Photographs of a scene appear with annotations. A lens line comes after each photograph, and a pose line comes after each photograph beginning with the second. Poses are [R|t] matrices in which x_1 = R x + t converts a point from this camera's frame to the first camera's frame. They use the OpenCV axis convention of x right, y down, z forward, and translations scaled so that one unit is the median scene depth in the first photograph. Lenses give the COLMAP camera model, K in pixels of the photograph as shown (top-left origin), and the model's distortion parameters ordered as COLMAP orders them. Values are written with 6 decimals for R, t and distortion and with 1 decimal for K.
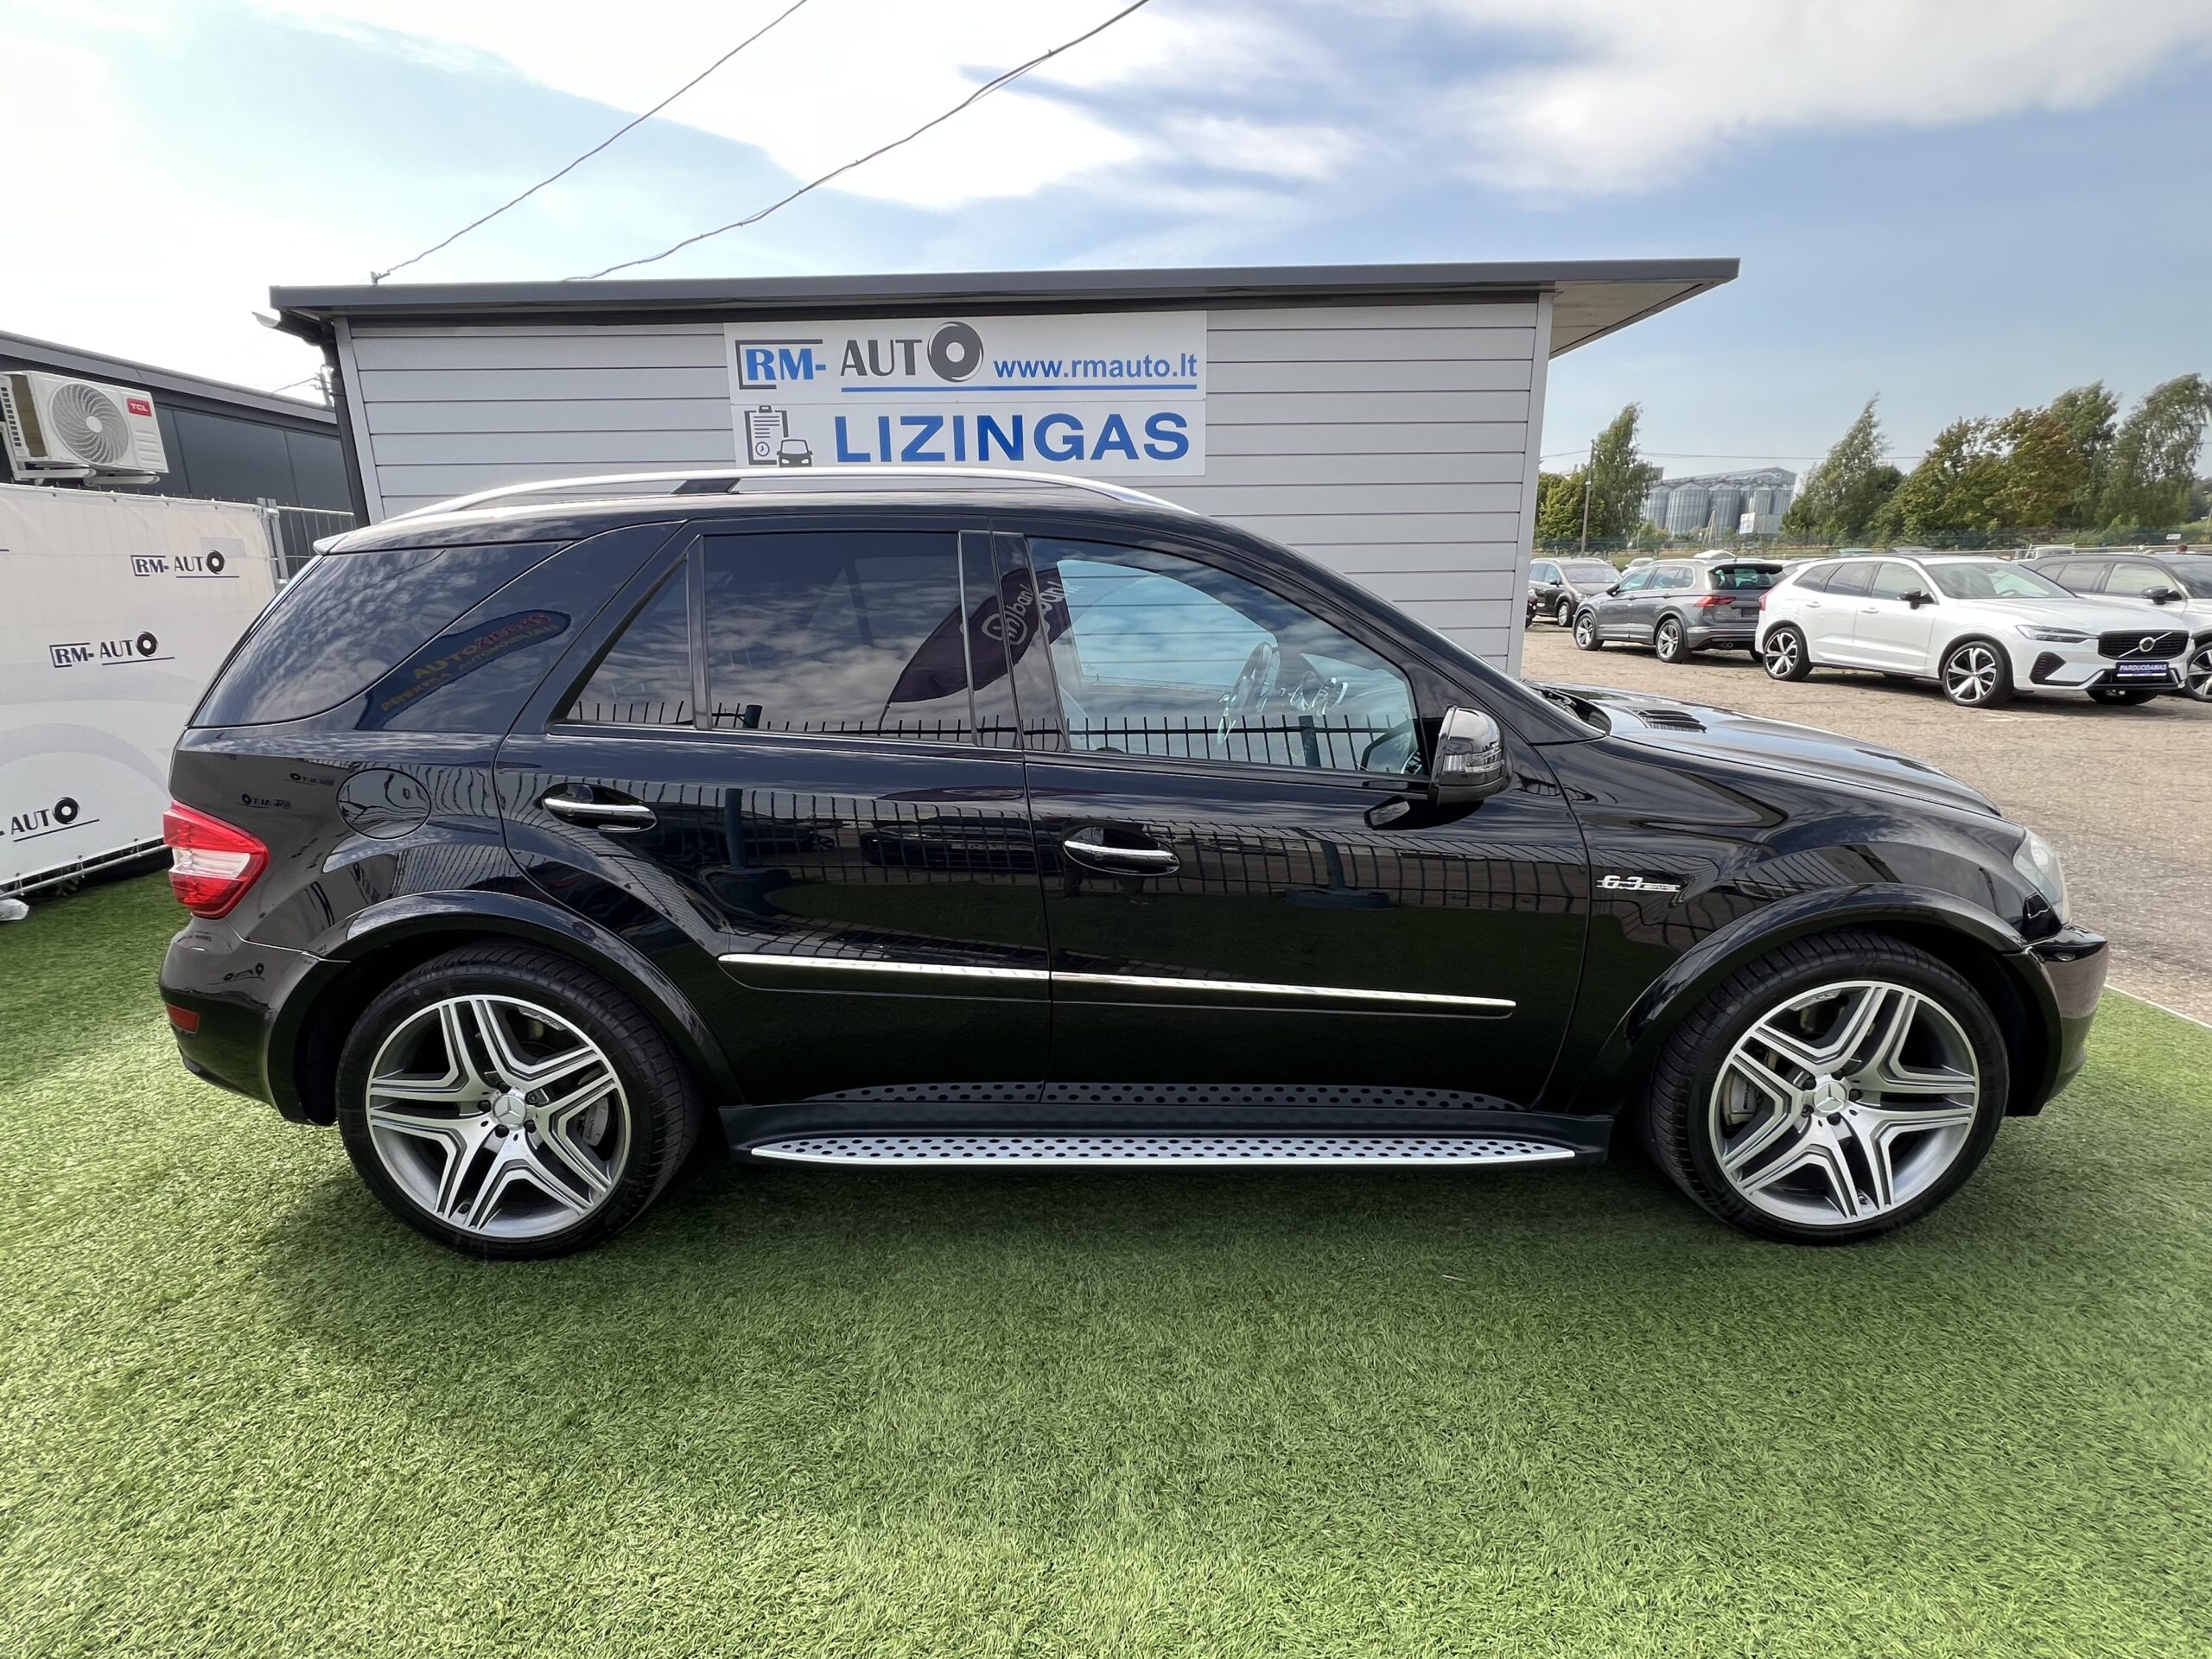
lens RADIAL K [[980.7, 0, 1094.1], [0, 980.7, 815.6], [0, 0, 1]] dist [-0.013024, 0.001233]
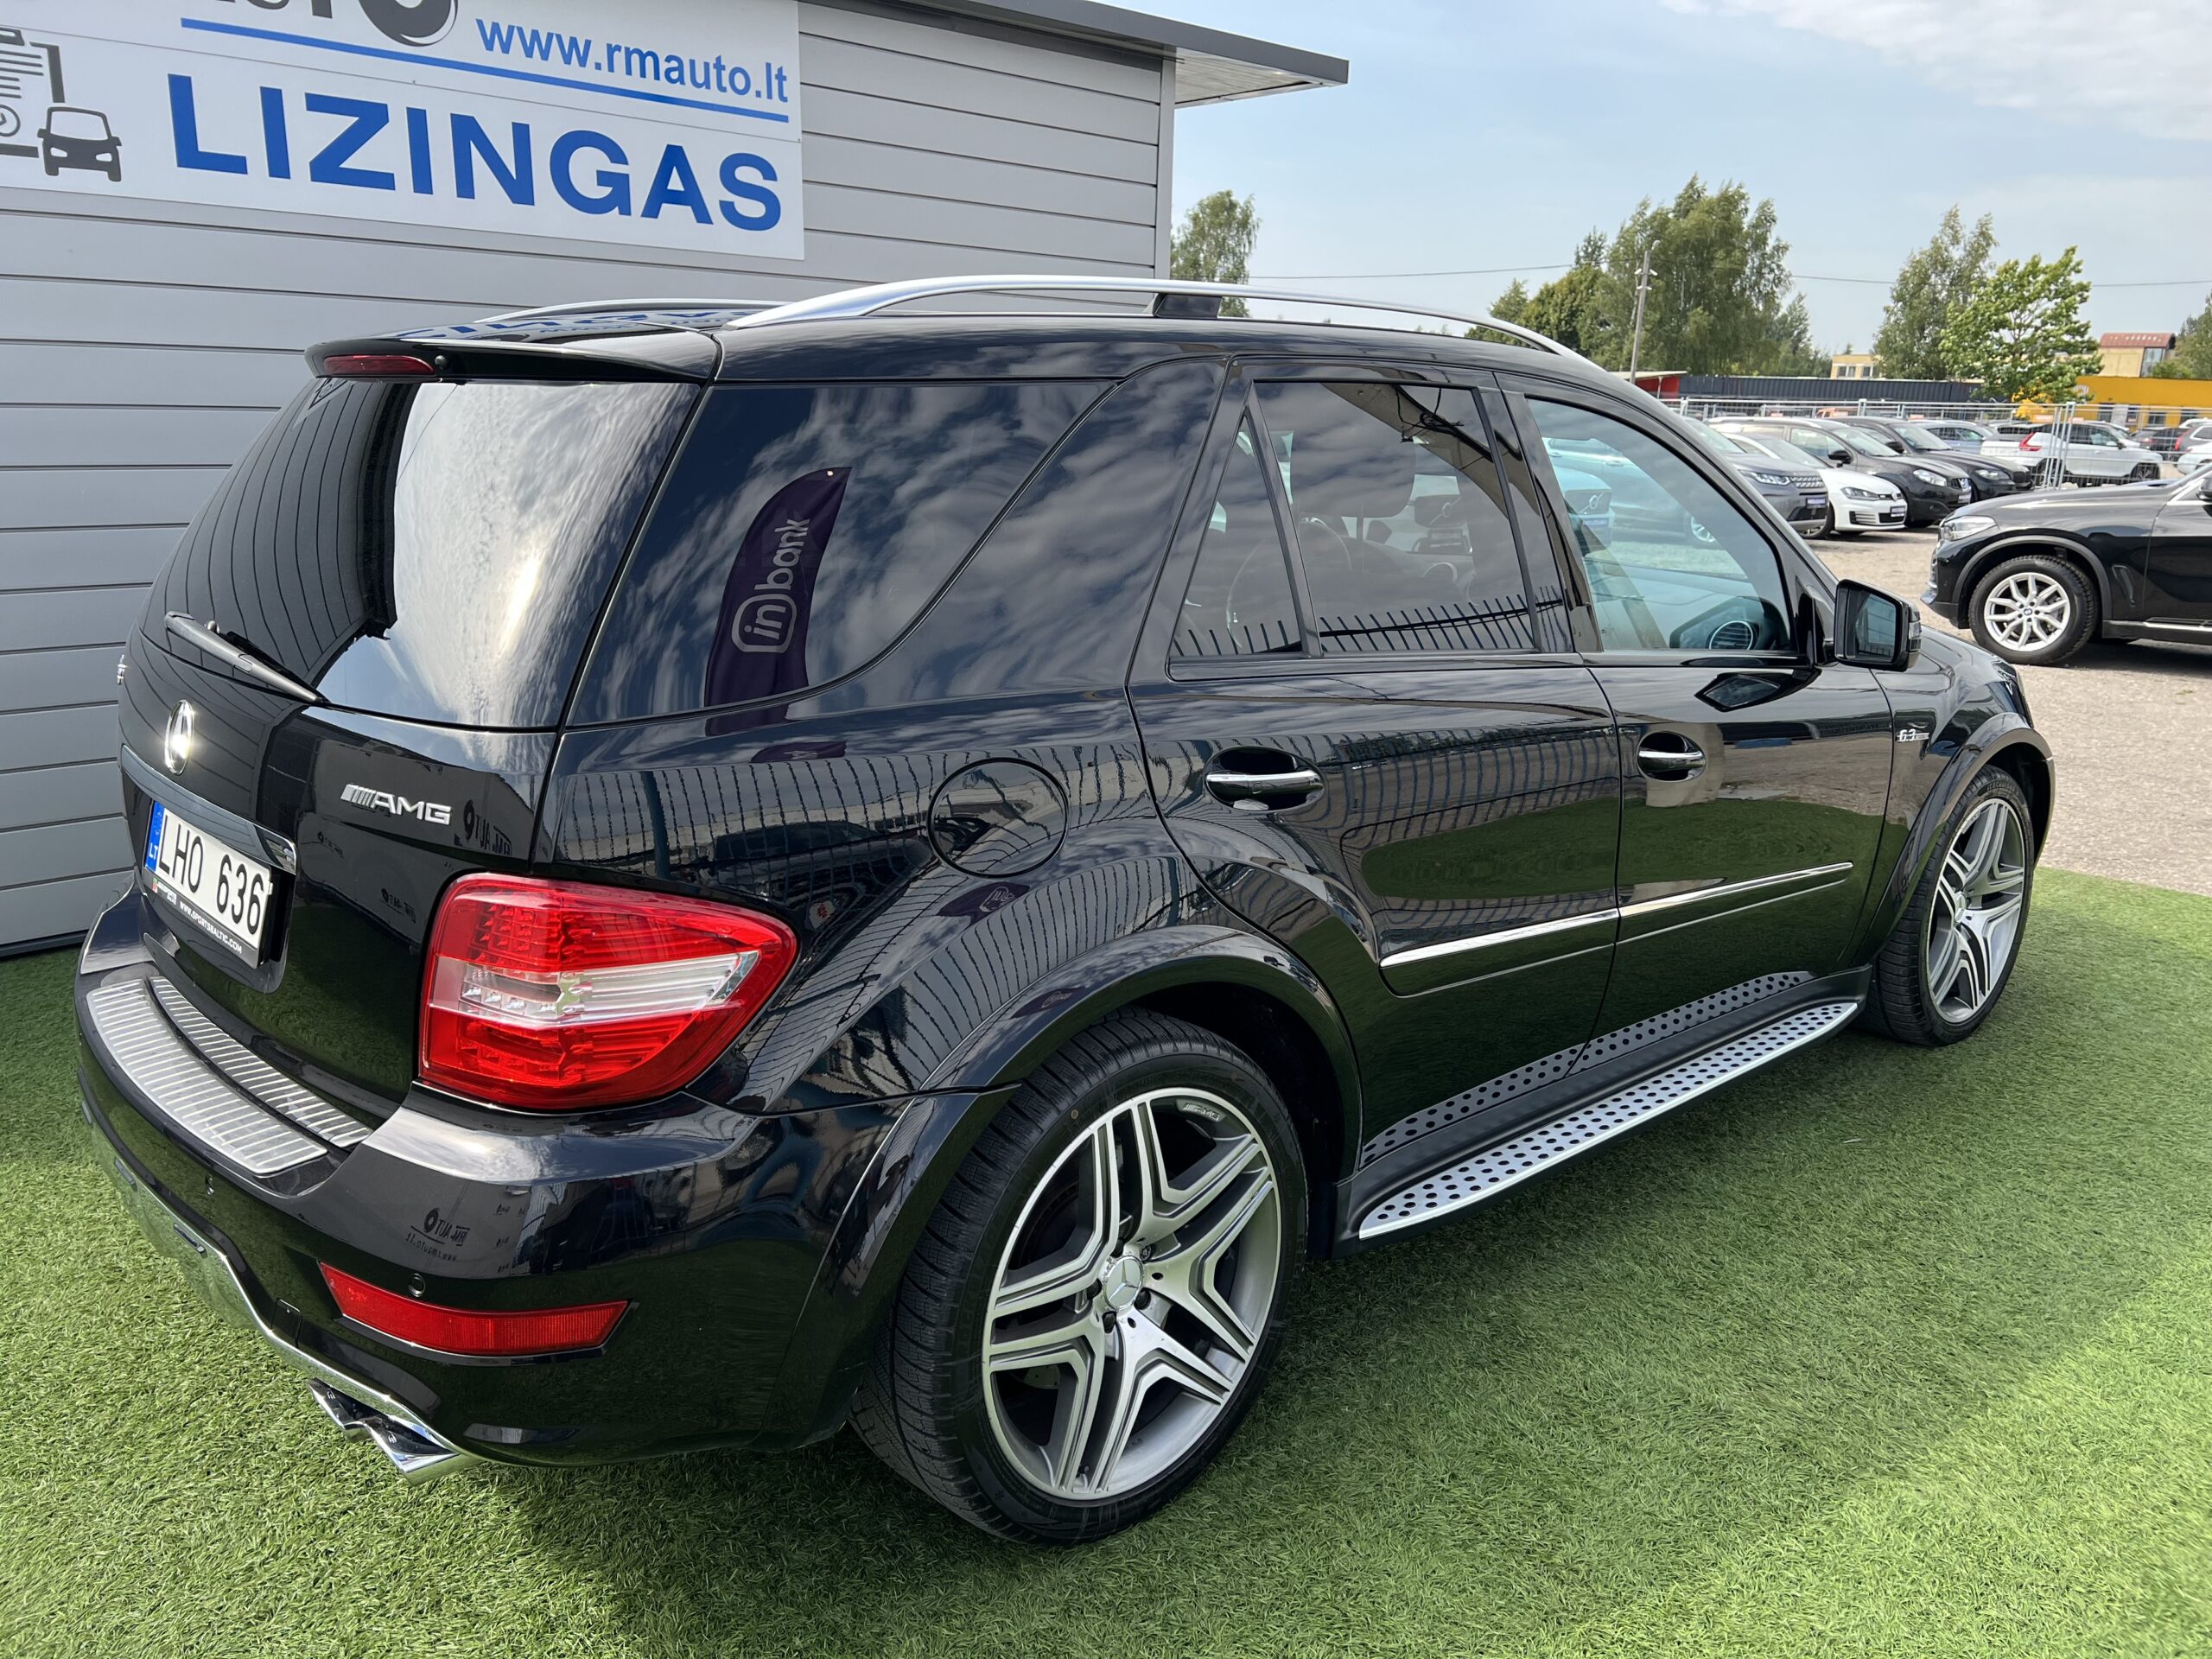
lens RADIAL K [[1665.0, 0, 1092.3], [0, 1665.0, 828.4], [0, 0, 1]] dist [0.021483, -0.039468]
pose [[0.737605, -0.134871, 0.661625, -0.528369], [0.130023, 0.989881, 0.056831, -0.020177], [-0.662595, 0.044108, 0.747678, 0.083151]]
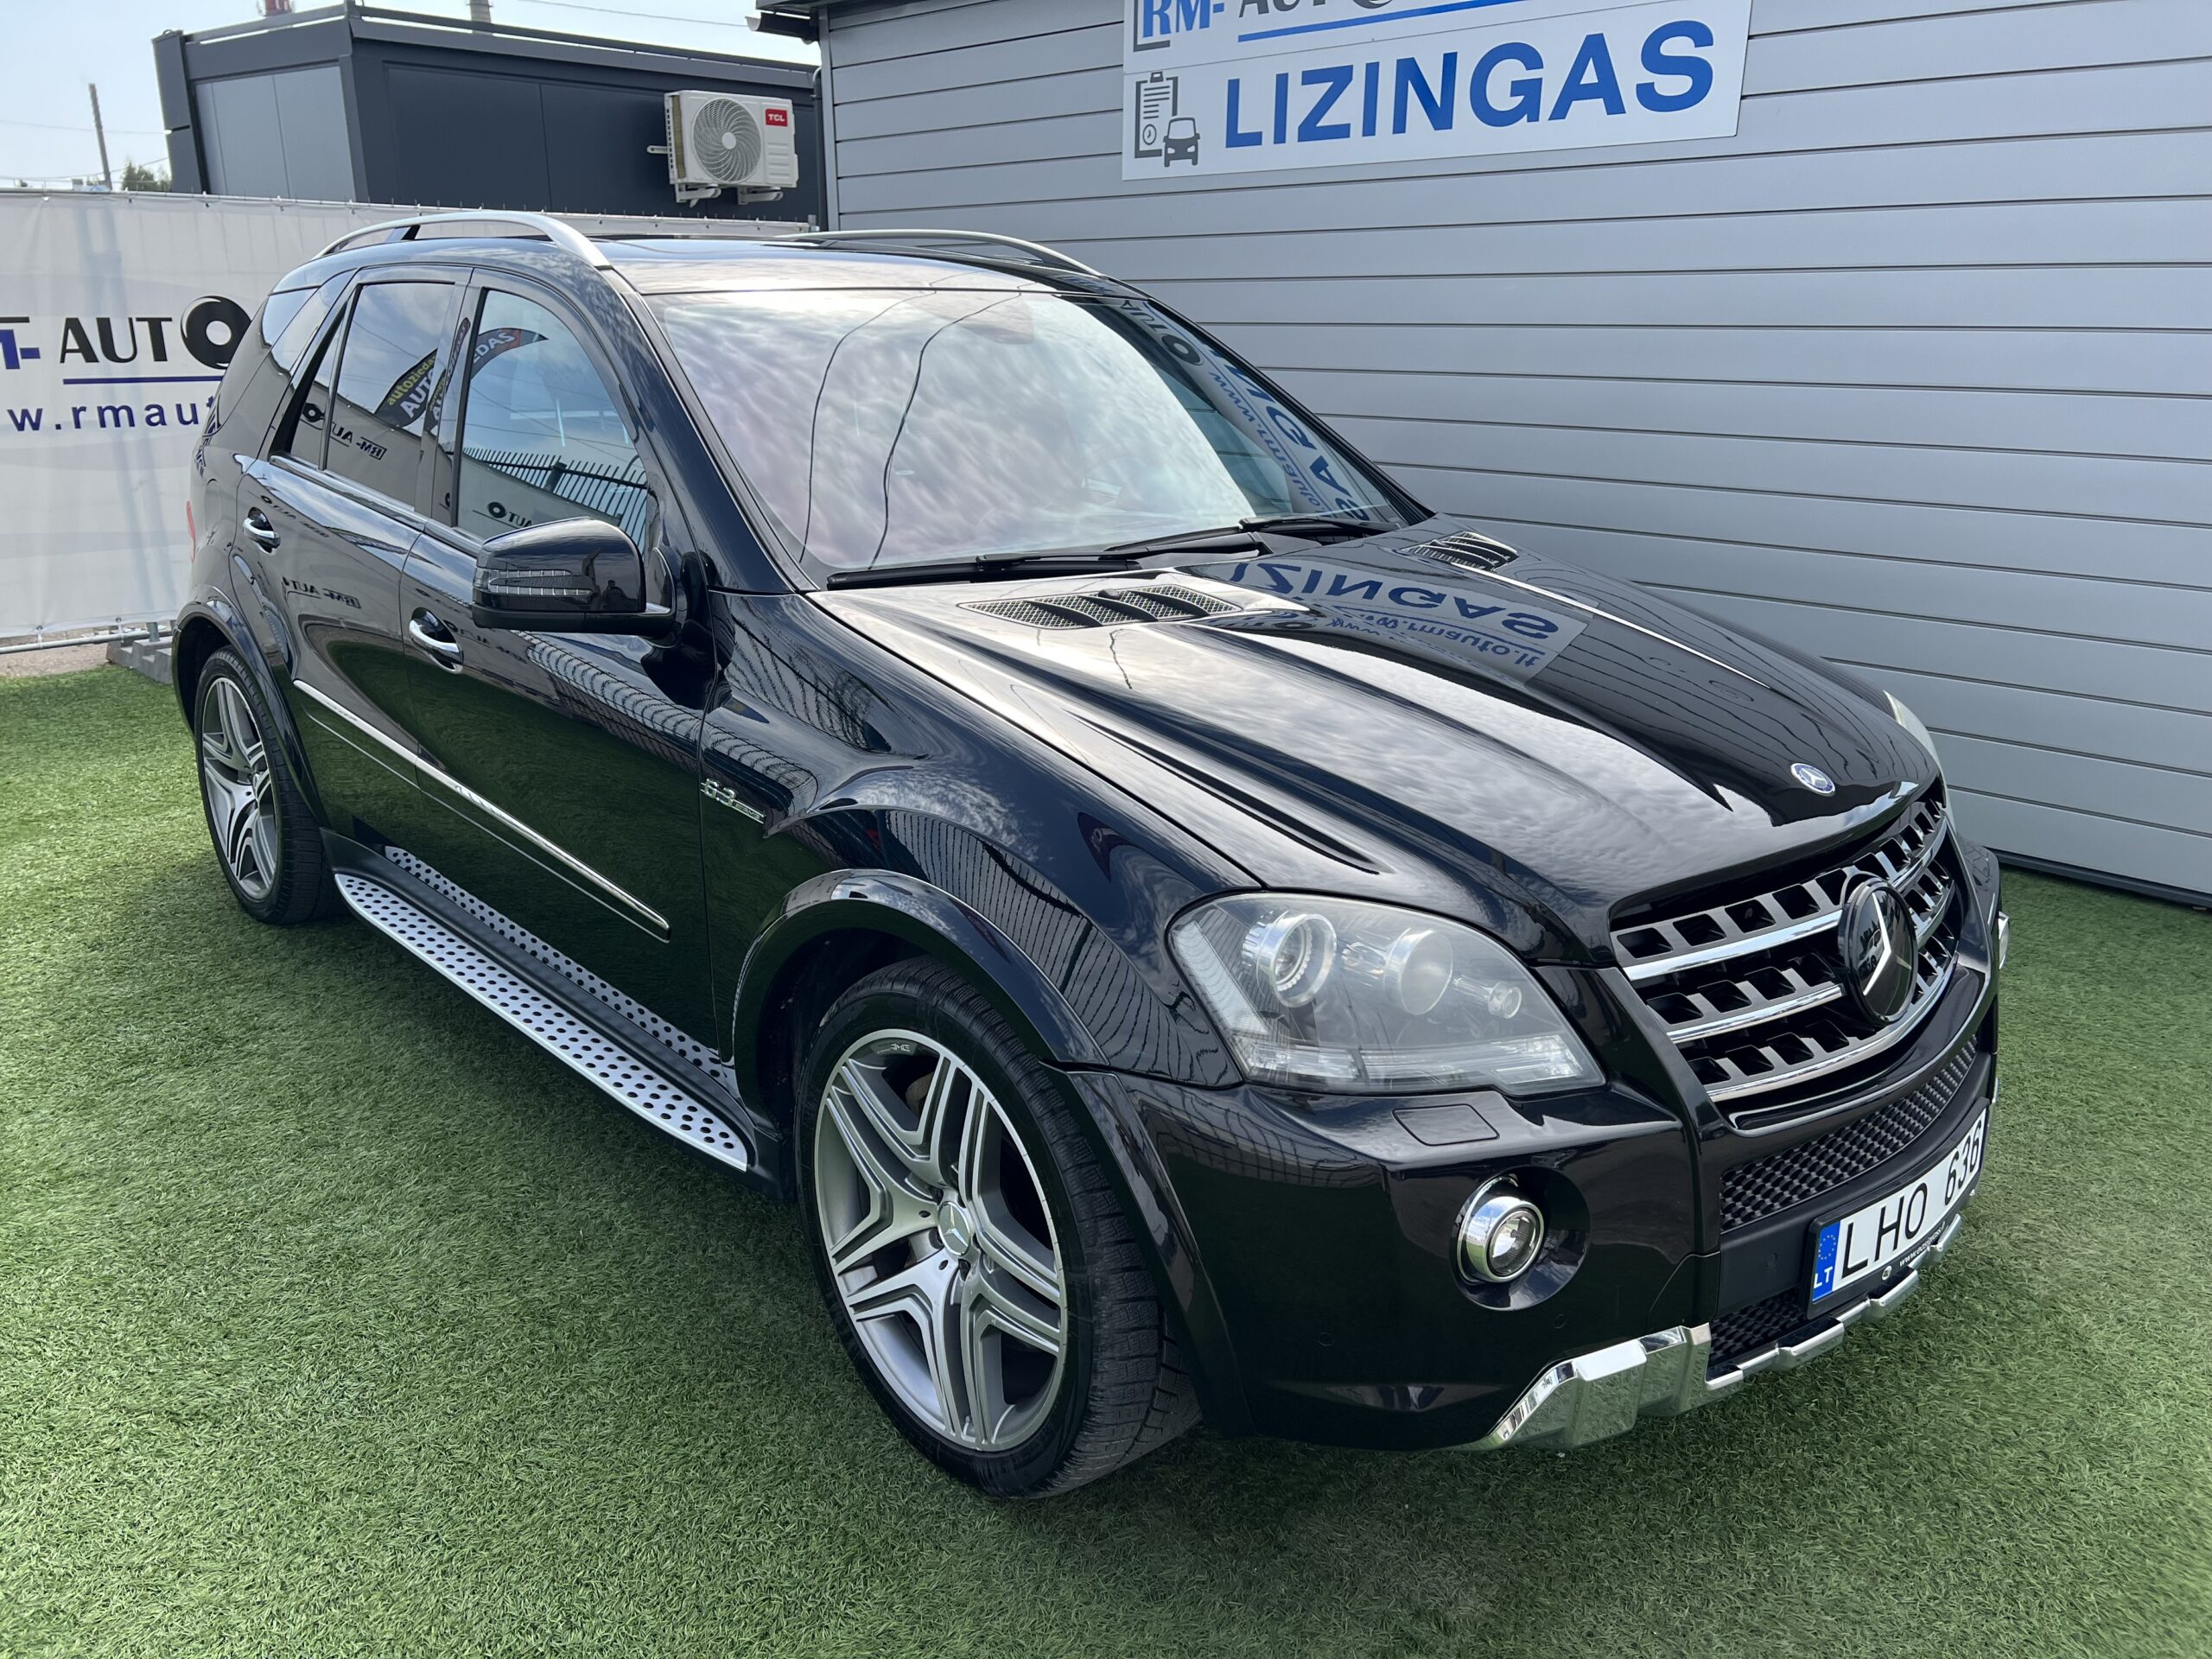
lens RADIAL K [[1665.0, 0, 1102.5], [0, 1665.0, 832.5], [0, 0, 1]] dist [0.021483, -0.039468]
pose [[0.676013, 0.232475, -0.699258, 0.617029], [-0.182166, 0.972201, 0.147106, -0.051638], [0.714018, 0.027936, 0.699570, 0.133608]]
